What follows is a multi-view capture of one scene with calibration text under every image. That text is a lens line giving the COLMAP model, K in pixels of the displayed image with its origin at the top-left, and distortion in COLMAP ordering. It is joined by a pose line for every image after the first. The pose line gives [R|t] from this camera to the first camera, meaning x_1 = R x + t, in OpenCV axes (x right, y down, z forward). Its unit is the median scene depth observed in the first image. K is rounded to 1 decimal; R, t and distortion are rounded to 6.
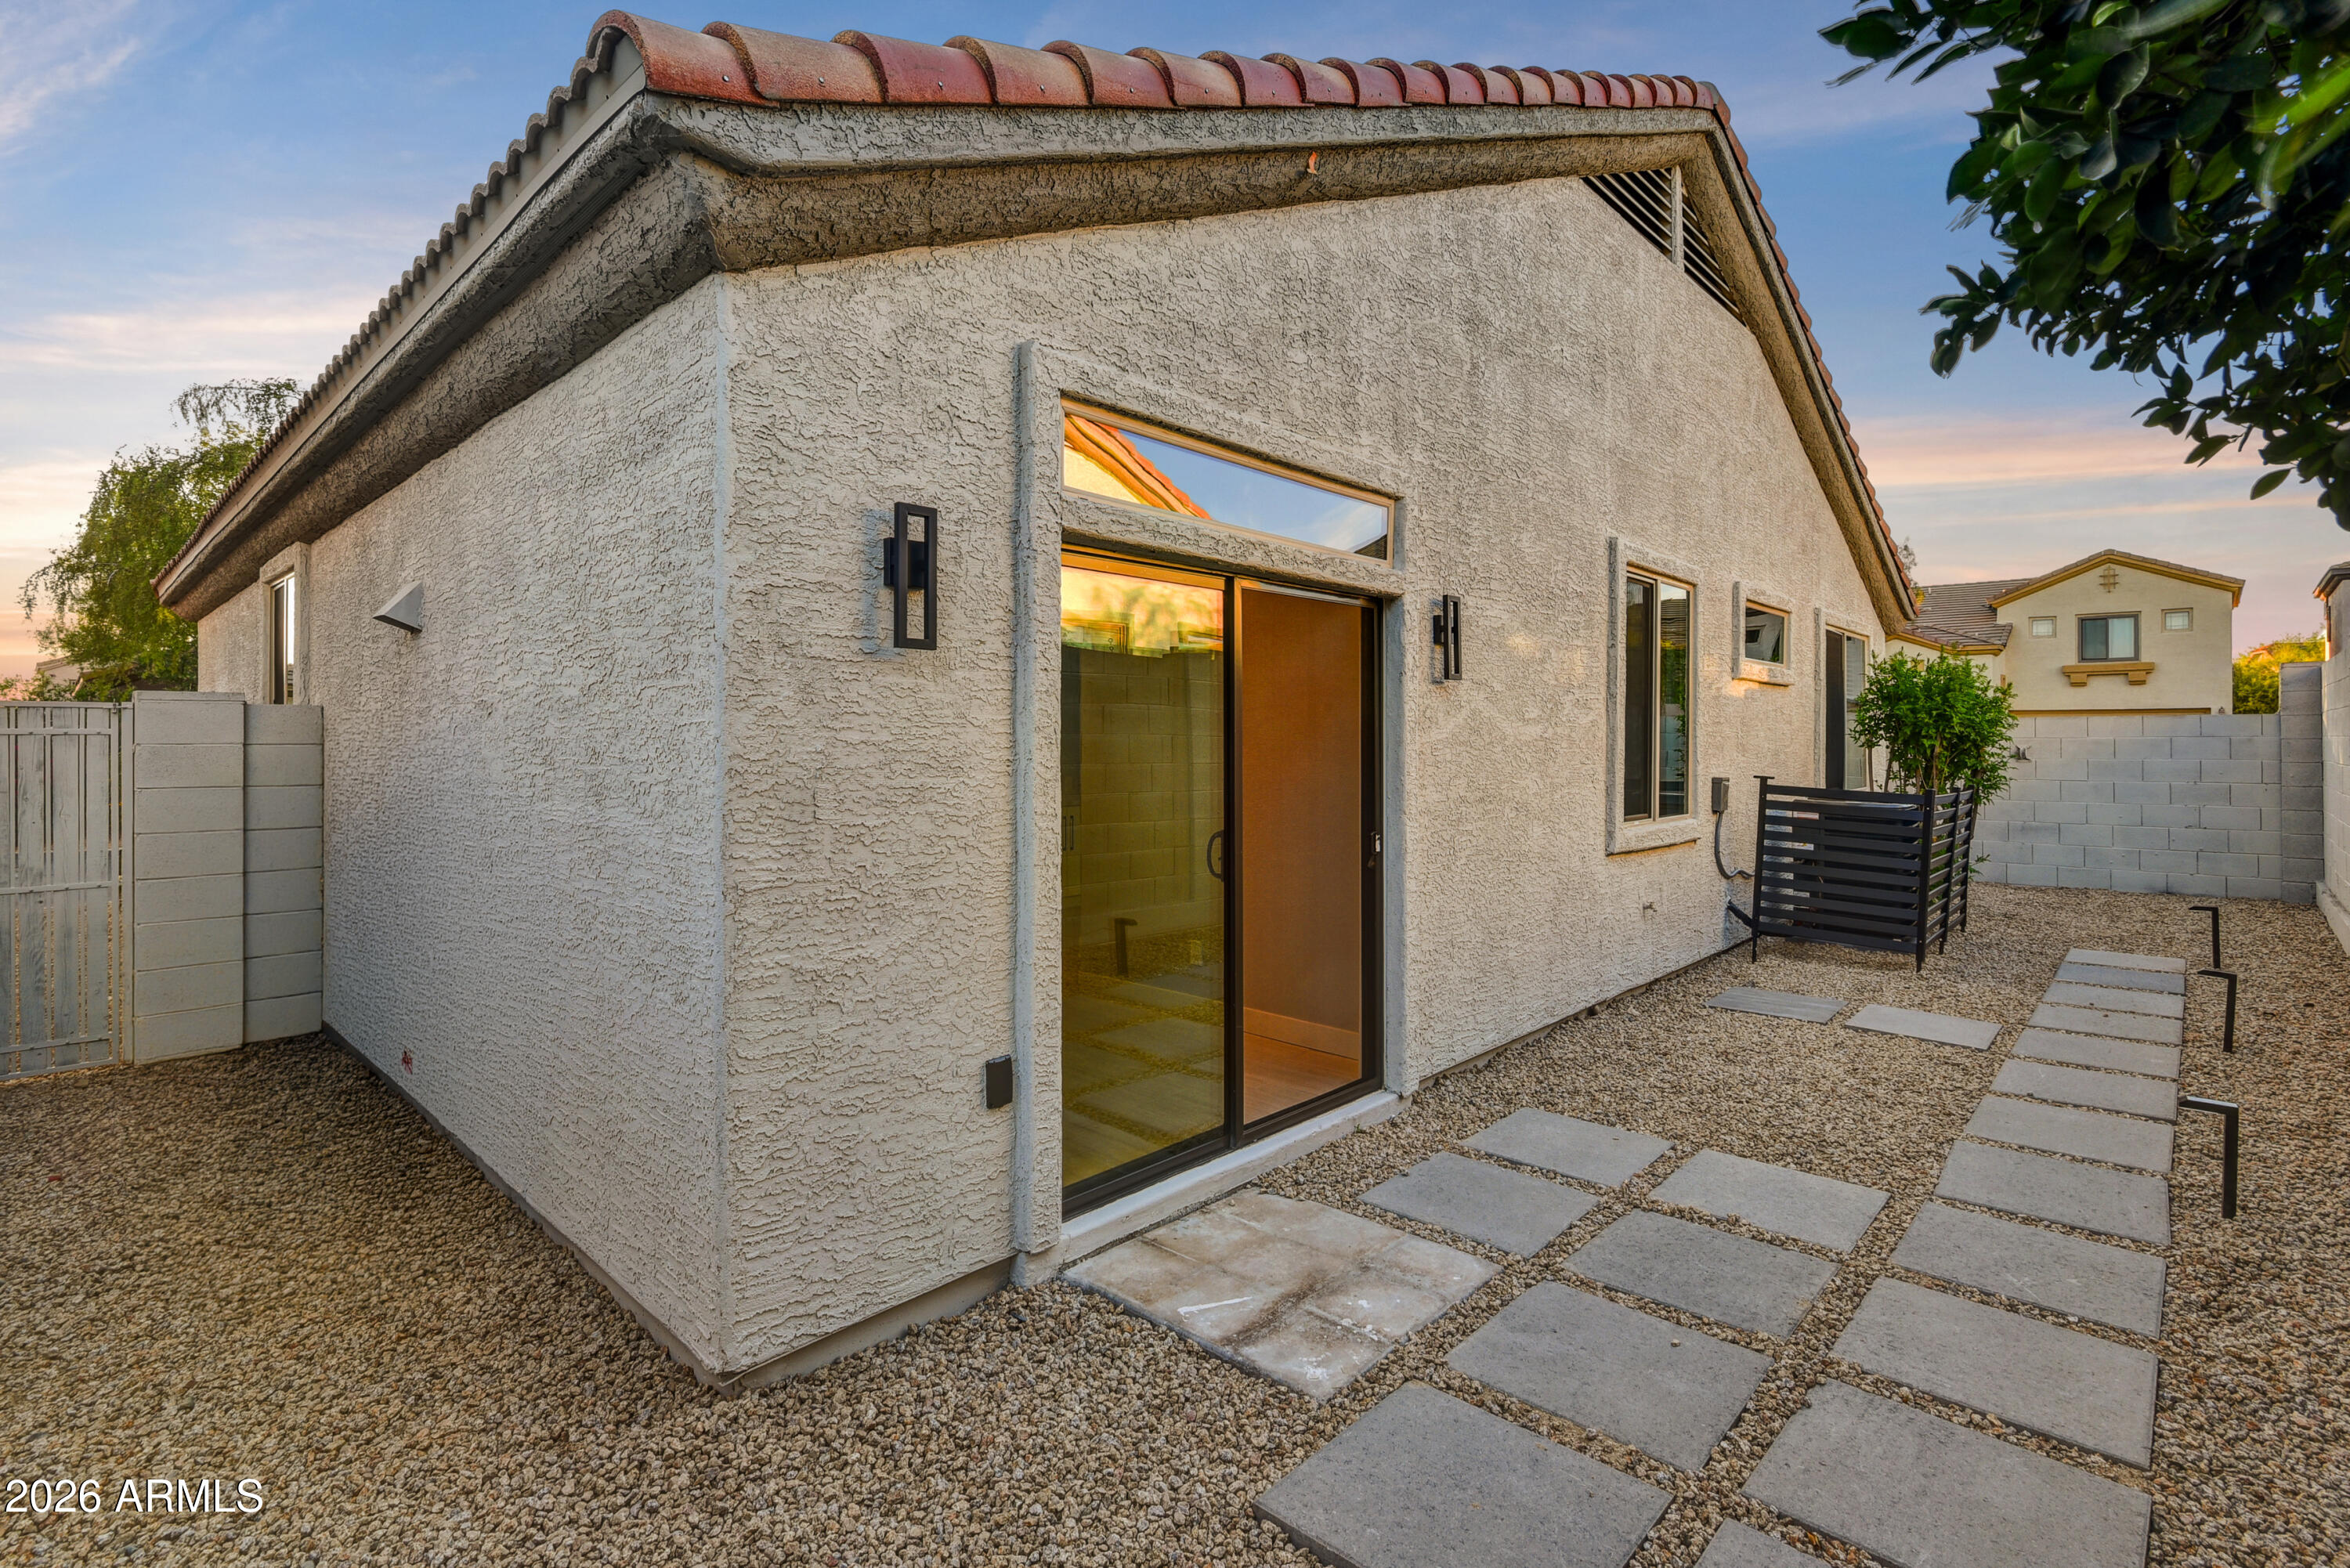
lens RADIAL K [[1081.2, 0, 1180.4], [0, 1081.2, 765.5], [0, 0, 1]] dist [0.005347, -0.006458]
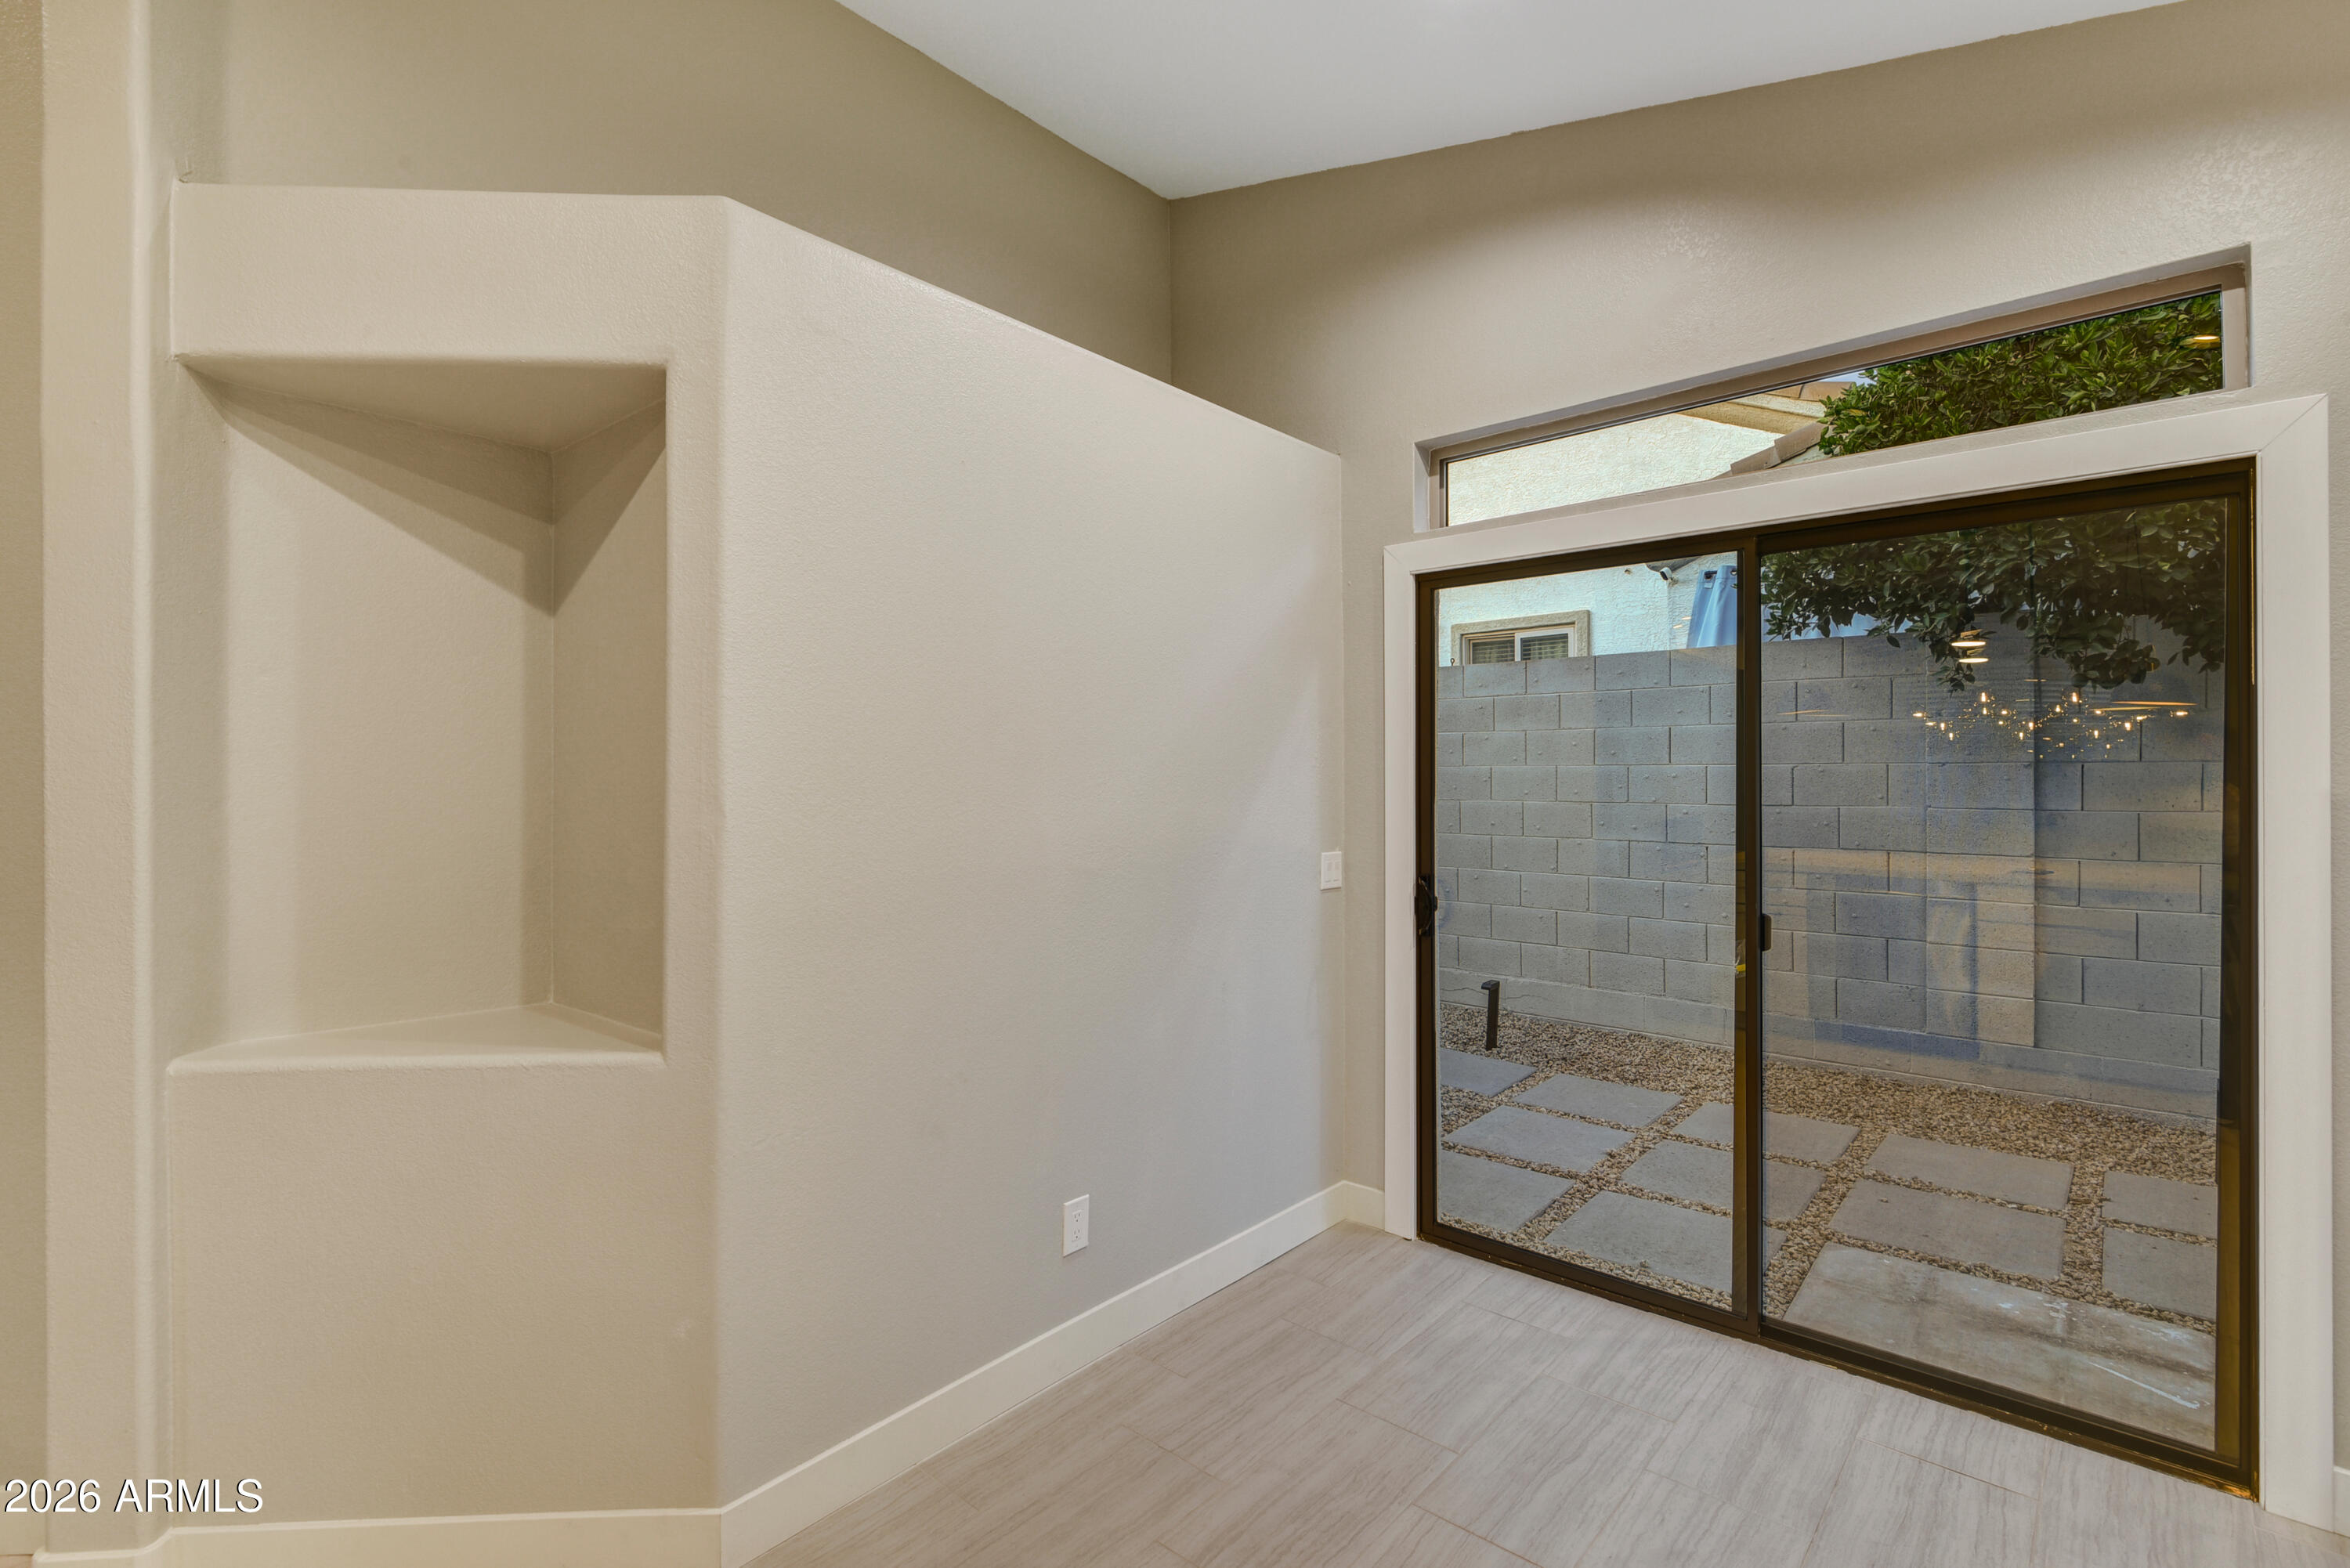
lens RADIAL K [[1081.2, 0, 1171.3], [0, 1081.2, 774.8], [0, 0, 1]] dist [0.005347, -0.006458]
pose [[-0.039219, 0.002460, 0.999228, -0.839328], [0.010004, 0.999948, -0.002069, -0.004929], [-0.999181, 0.009915, -0.039241, 1.880215]]
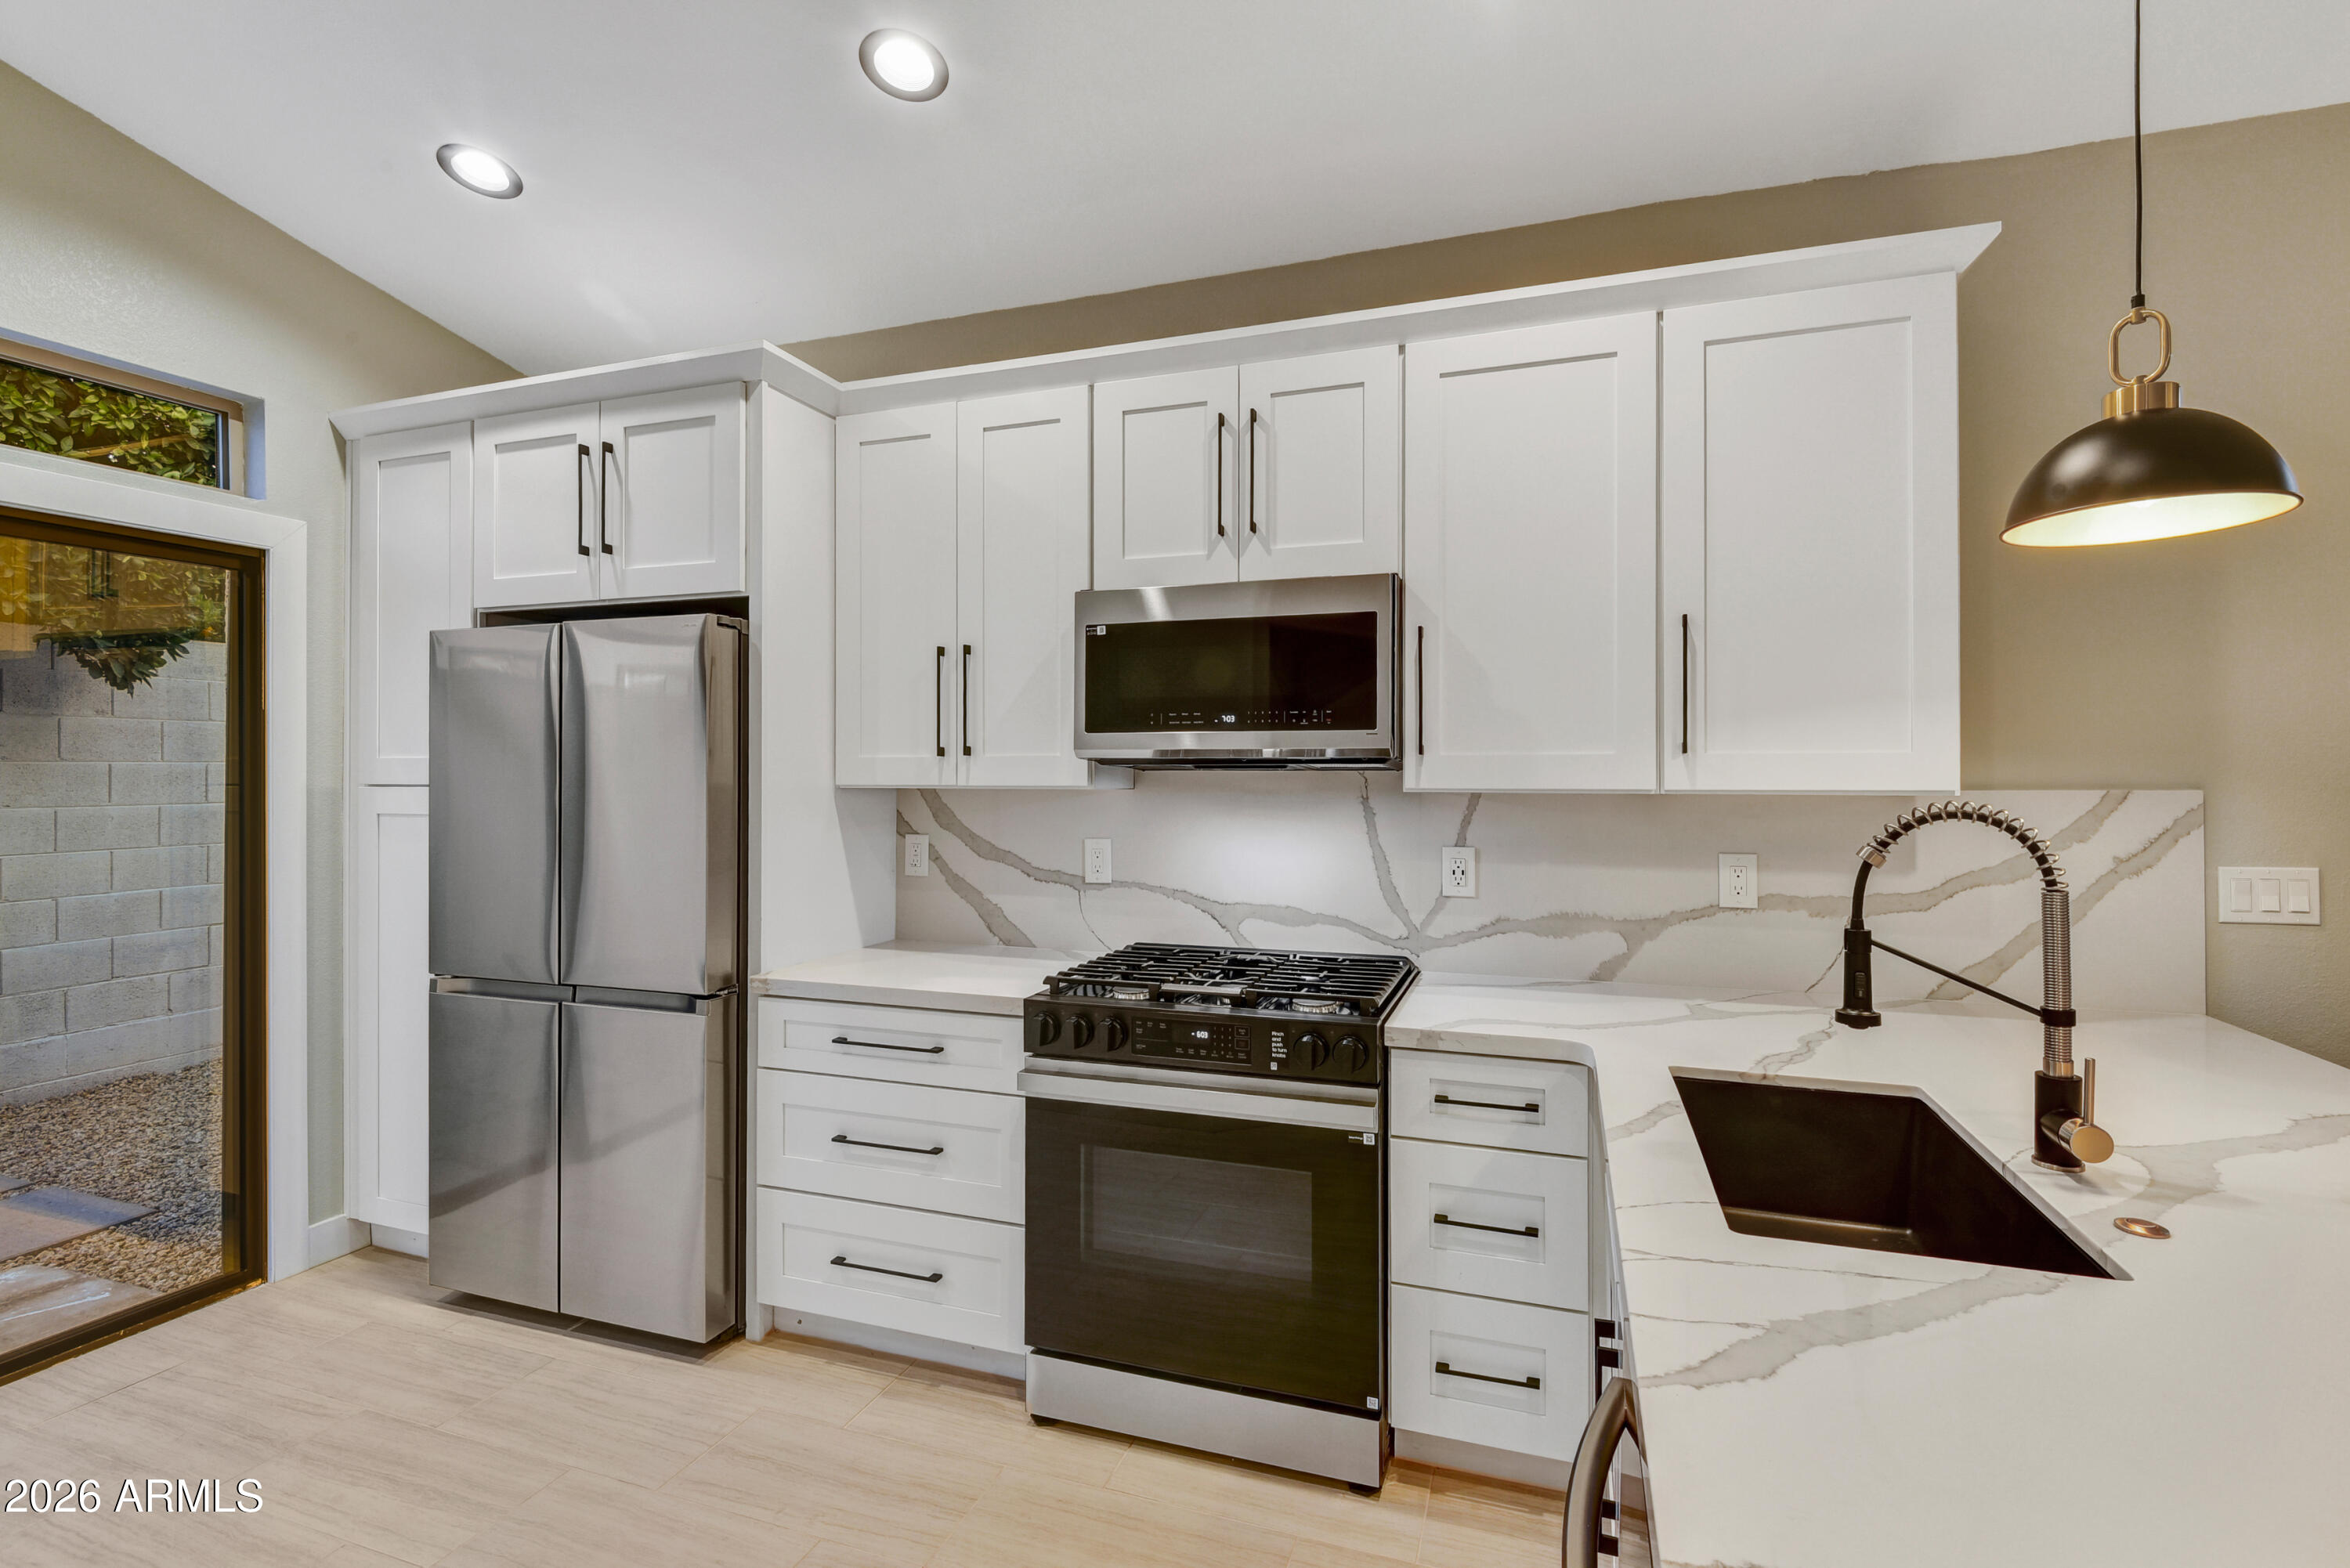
lens RADIAL K [[1081.2, 0, 1173.3], [0, 1081.2, 774.2], [0, 0, 1]] dist [0.005347, -0.006458]
pose [[-0.911784, 0.005916, -0.410627, -0.499618], [0.001251, 0.999932, 0.011629, -0.009142], [0.410667, 0.010090, -0.911729, 2.448790]]
